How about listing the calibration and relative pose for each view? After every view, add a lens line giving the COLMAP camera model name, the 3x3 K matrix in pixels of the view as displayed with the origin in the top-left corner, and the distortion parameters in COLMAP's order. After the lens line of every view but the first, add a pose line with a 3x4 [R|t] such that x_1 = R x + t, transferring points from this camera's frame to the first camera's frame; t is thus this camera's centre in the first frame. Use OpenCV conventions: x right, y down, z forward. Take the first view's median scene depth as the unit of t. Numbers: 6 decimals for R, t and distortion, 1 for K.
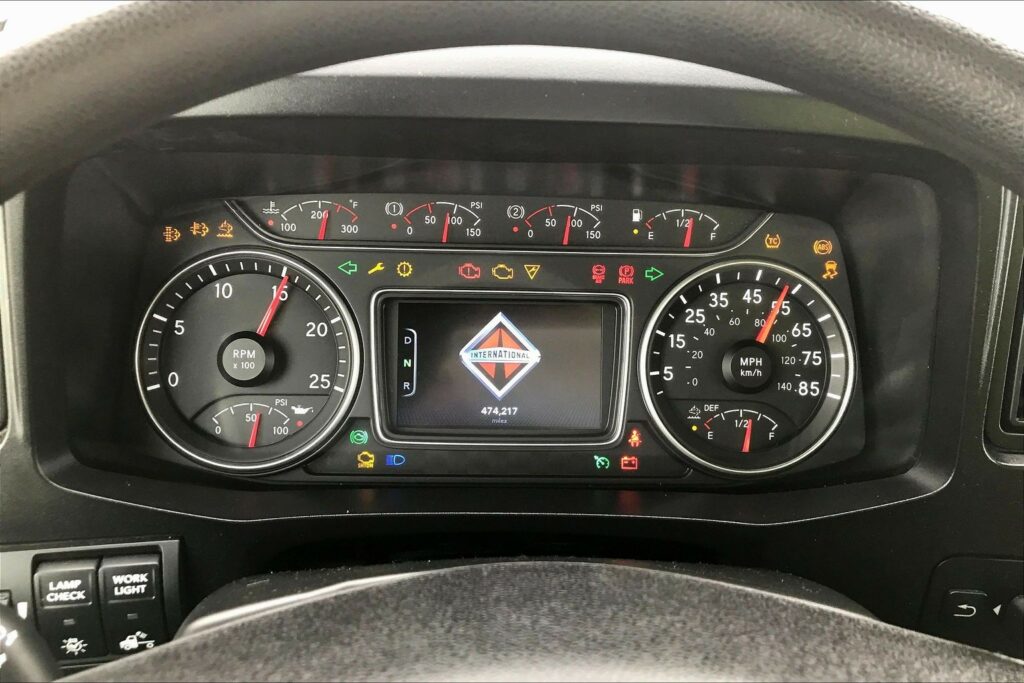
lens RADIAL K [[838.5, 0, 500.7], [0, 838.5, 338.0], [0, 0, 1]] dist [0.076215, -0.102147]
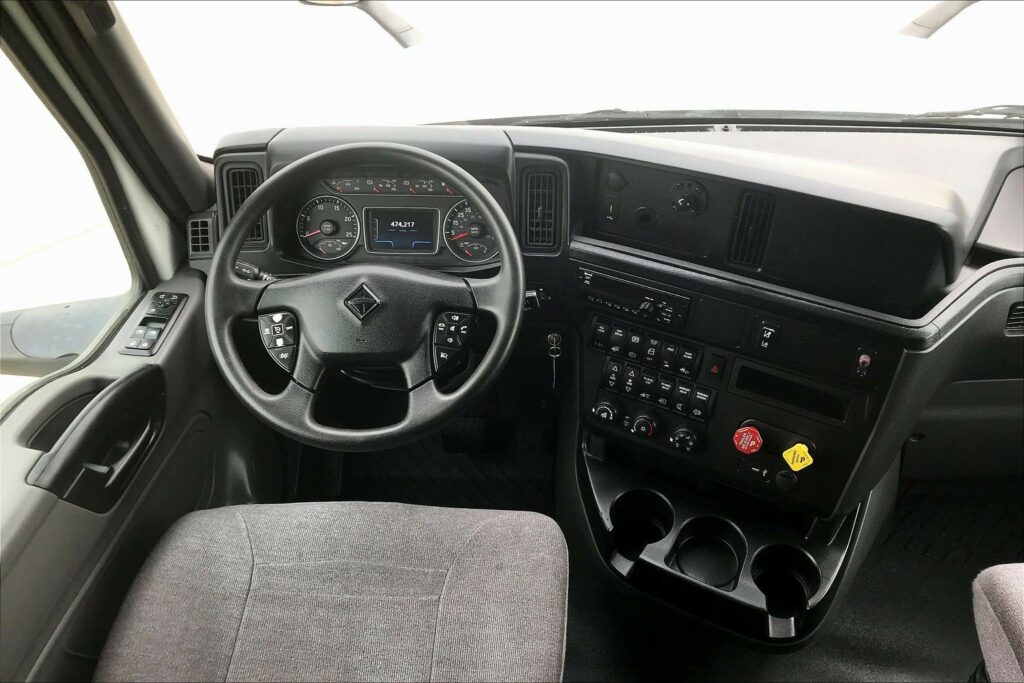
lens RADIAL K [[838.5, 0, 512.0], [0, 838.5, 336.8], [0, 0, 1]] dist [0.076215, -0.102147]
pose [[0.996233, 0.009357, -0.086205, 0.729635], [0.000548, 0.993463, 0.114157, 0.073604], [0.086710, -0.113774, 0.989716, -2.327779]]
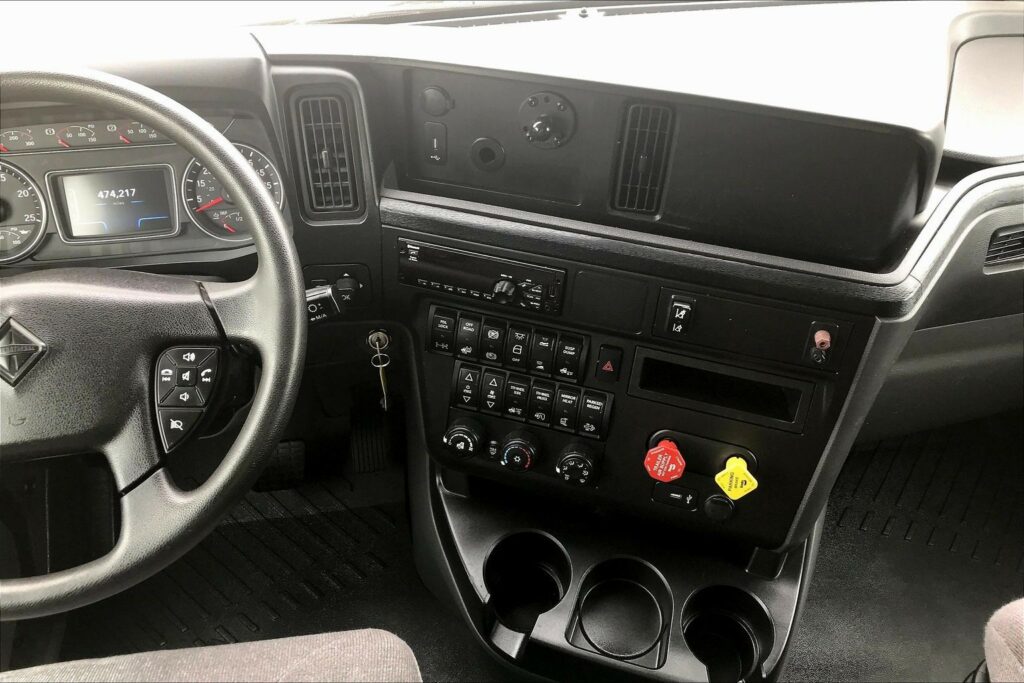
lens RADIAL K [[838.5, 0, 514.8], [0, 838.5, 342.6], [0, 0, 1]] dist [0.076215, -0.102147]
pose [[0.991504, -0.106619, 0.074510, 0.811735], [0.088224, 0.972156, 0.217092, -0.000549], [-0.095582, -0.208674, 0.973303, -1.289926]]
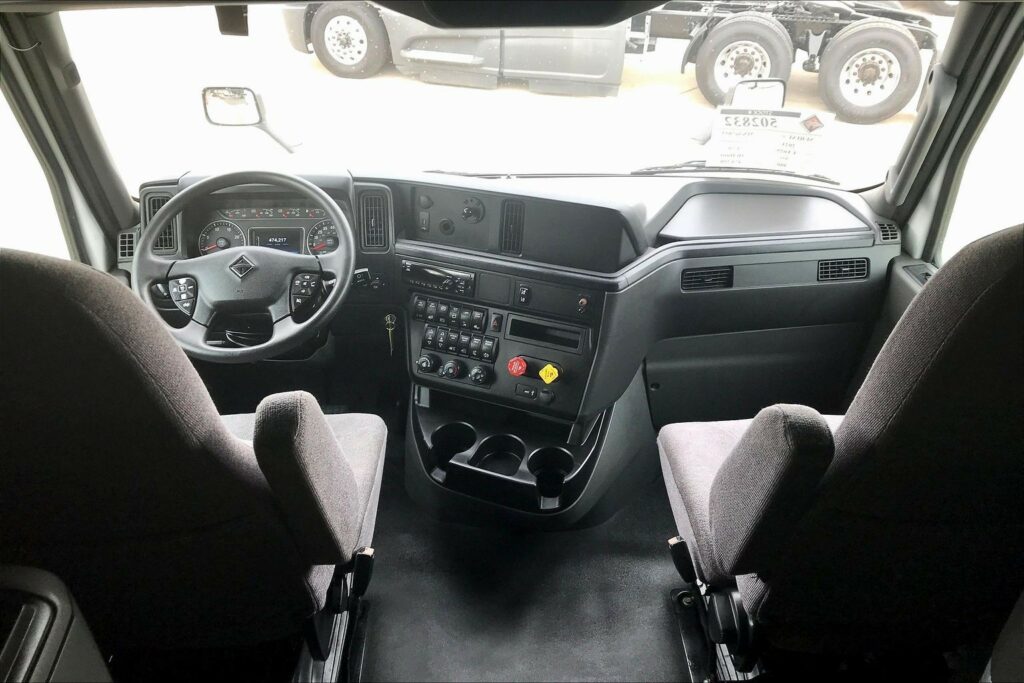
lens RADIAL K [[838.5, 0, 506.2], [0, 838.5, 339.7], [0, 0, 1]] dist [0.076215, -0.102147]
pose [[0.999426, -0.033752, 0.003051, 1.237619], [0.033873, 0.997689, -0.058907, 0.884451], [-0.001056, 0.058976, 0.998259, -3.643123]]
